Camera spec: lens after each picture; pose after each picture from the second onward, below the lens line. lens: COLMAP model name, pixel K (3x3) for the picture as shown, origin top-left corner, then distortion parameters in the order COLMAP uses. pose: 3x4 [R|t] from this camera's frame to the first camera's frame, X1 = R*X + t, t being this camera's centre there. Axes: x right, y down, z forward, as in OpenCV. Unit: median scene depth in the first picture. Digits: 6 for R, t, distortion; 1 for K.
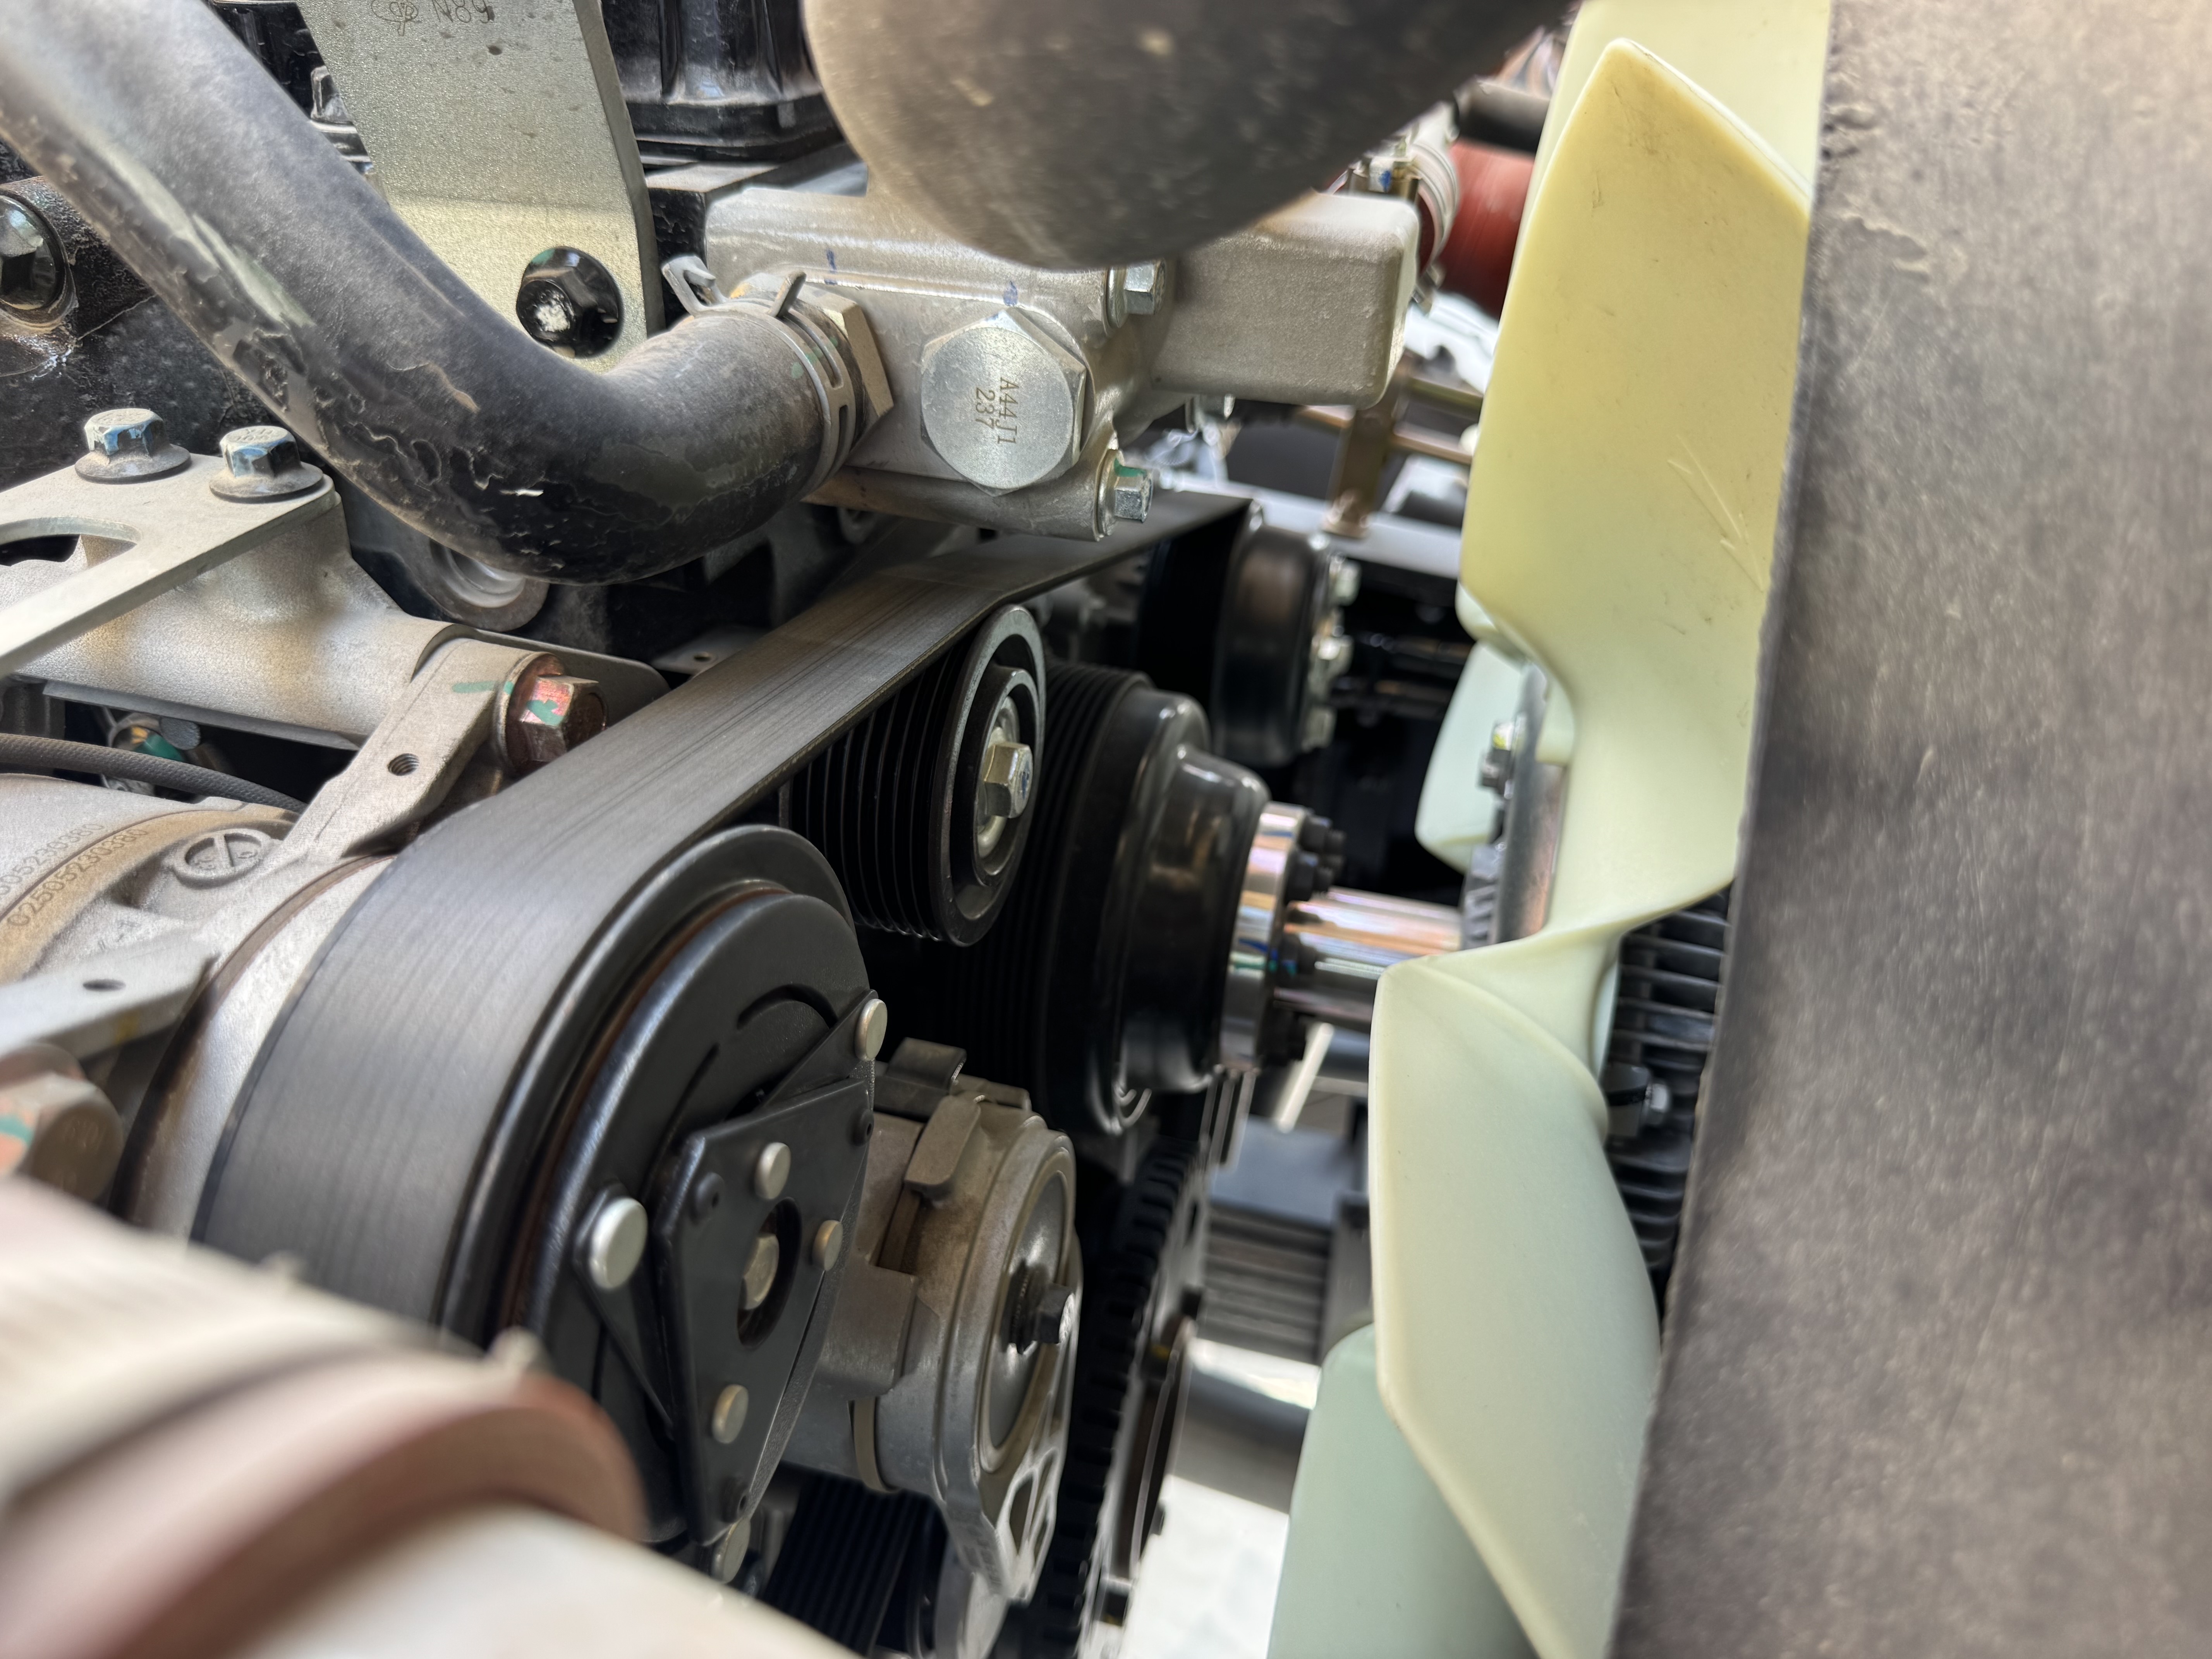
lens RADIAL K [[1641.3, 0, 1106.7], [0, 1641.3, 839.4], [0, 0, 1]] dist [0.152906, -0.325621]
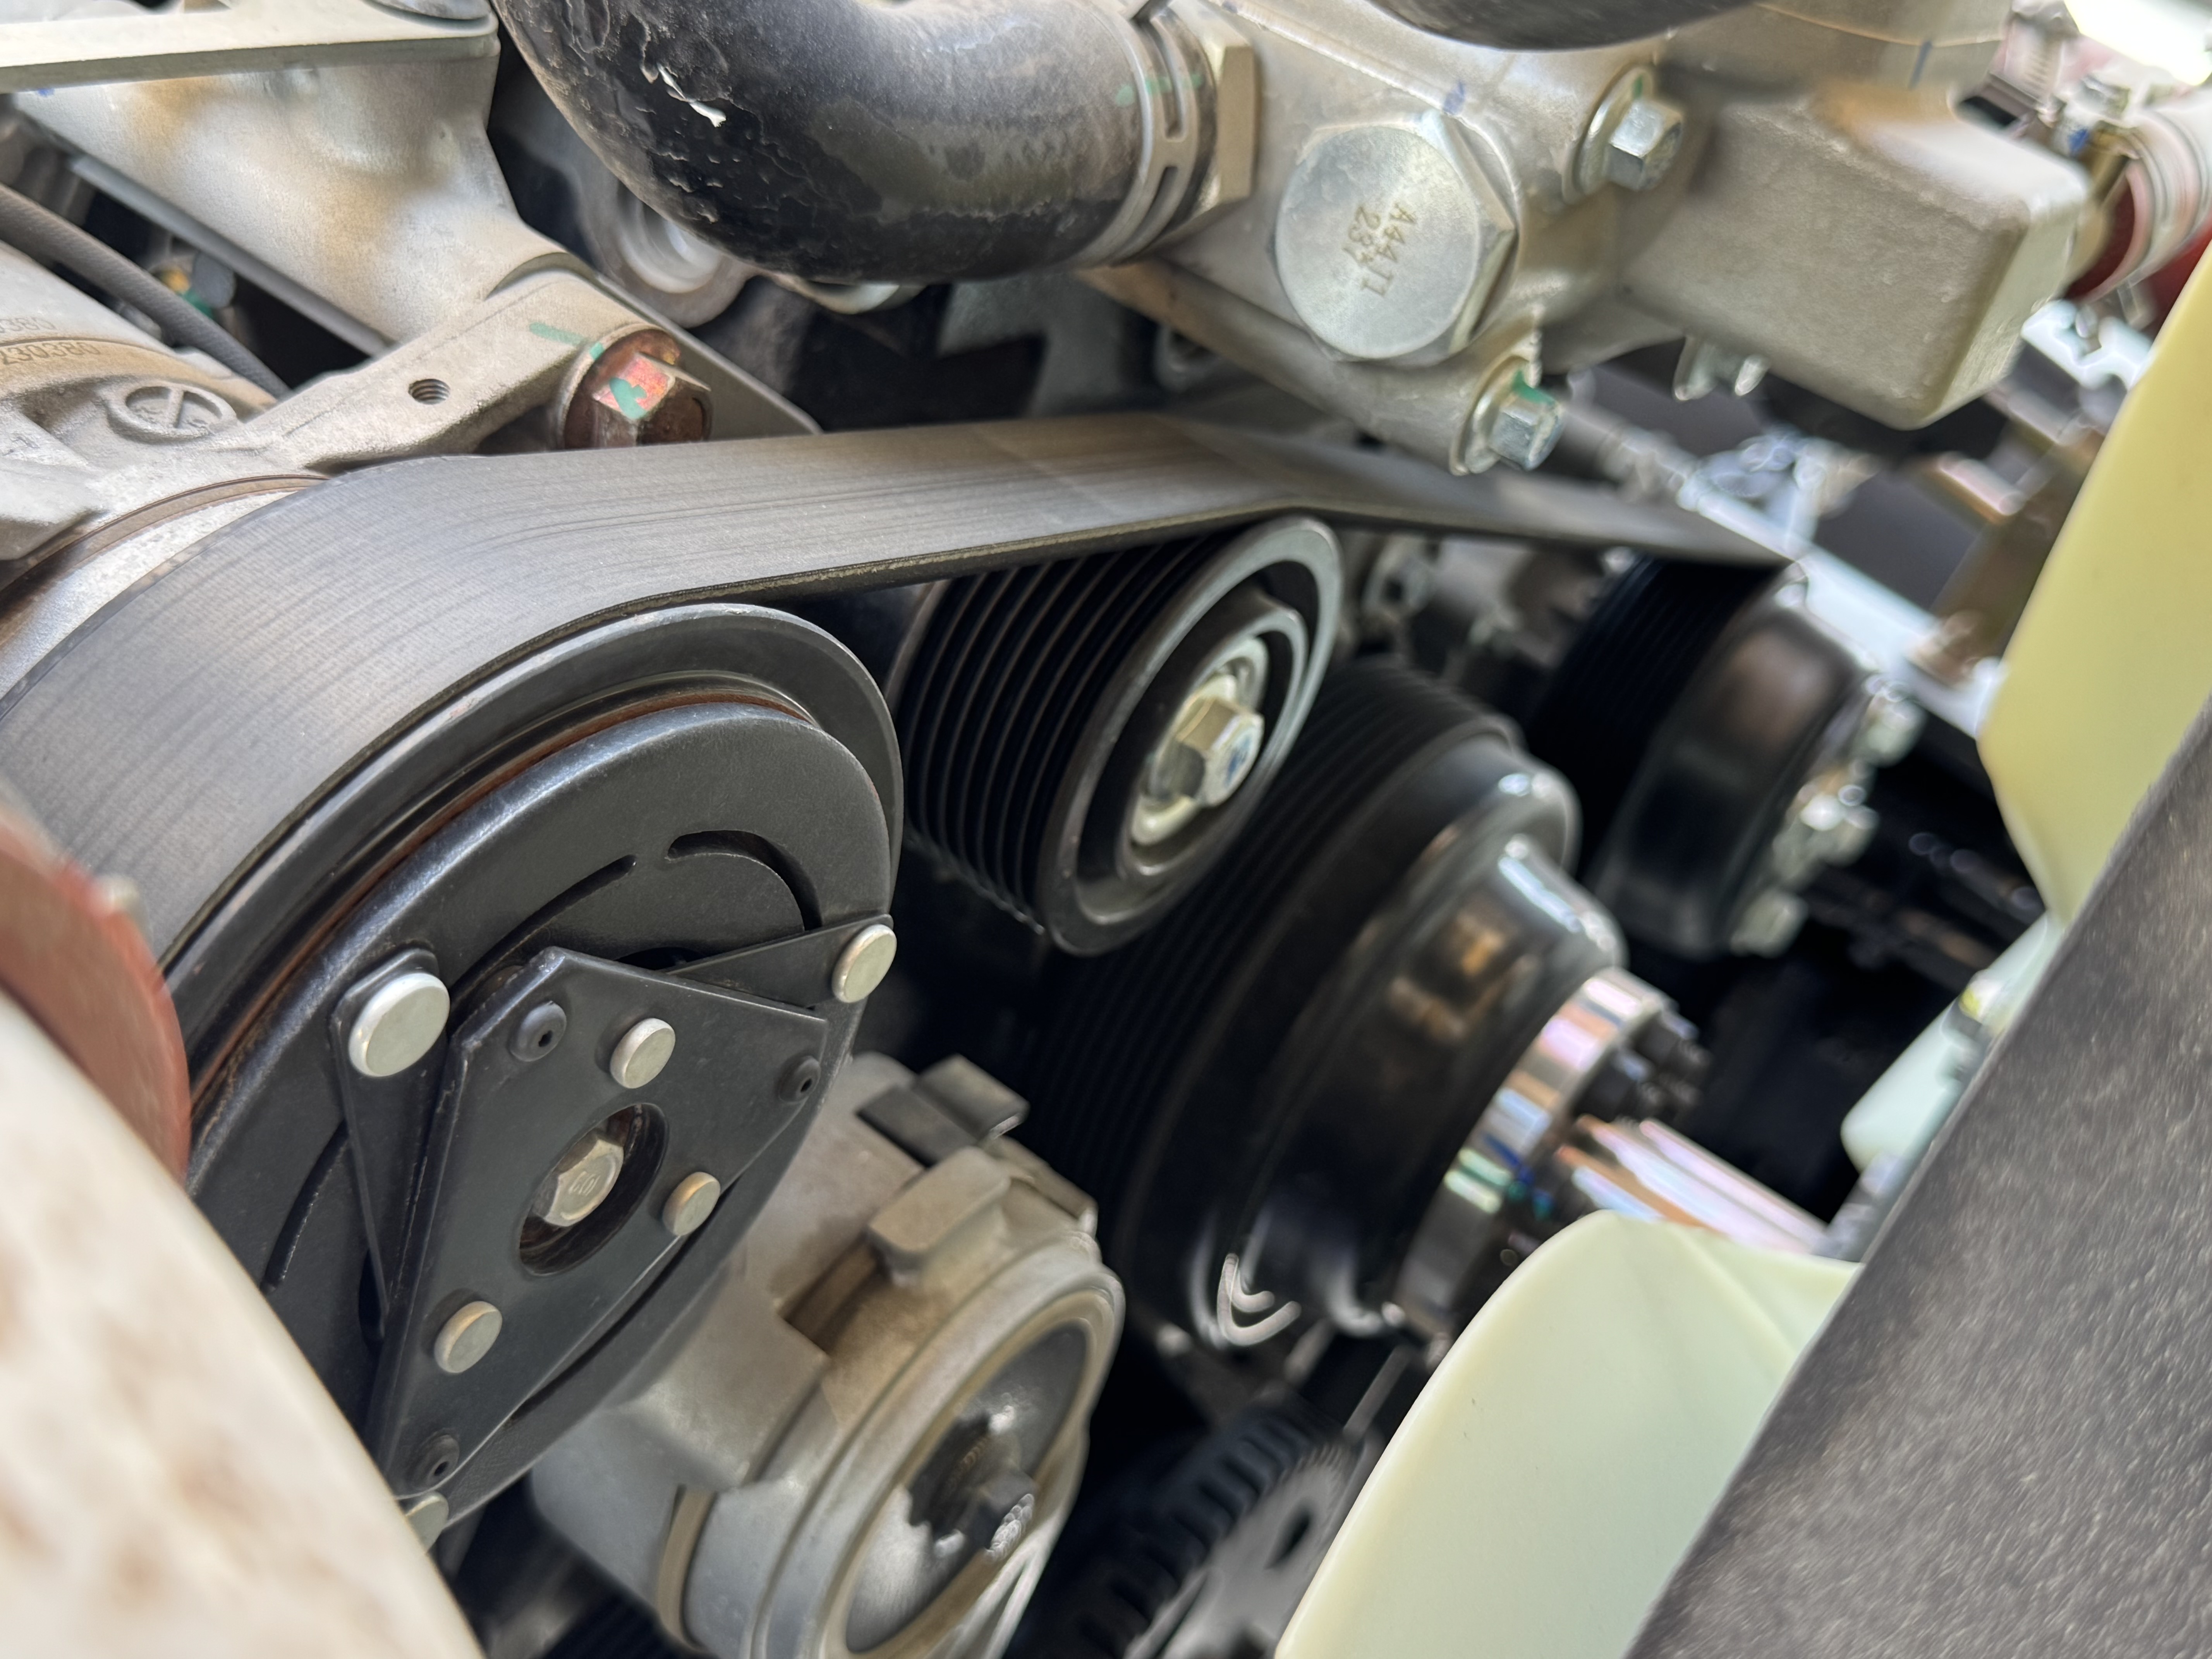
lens RADIAL K [[2483.9, 0, 1094.8], [0, 2483.9, 814.5], [0, 0, 1]] dist [0.209890, -0.524932]
pose [[0.915873, 0.366987, -0.162783, 0.088698], [-0.374992, 0.926803, -0.020398, 0.034124], [0.143382, 0.079724, 0.986451, -0.057175]]
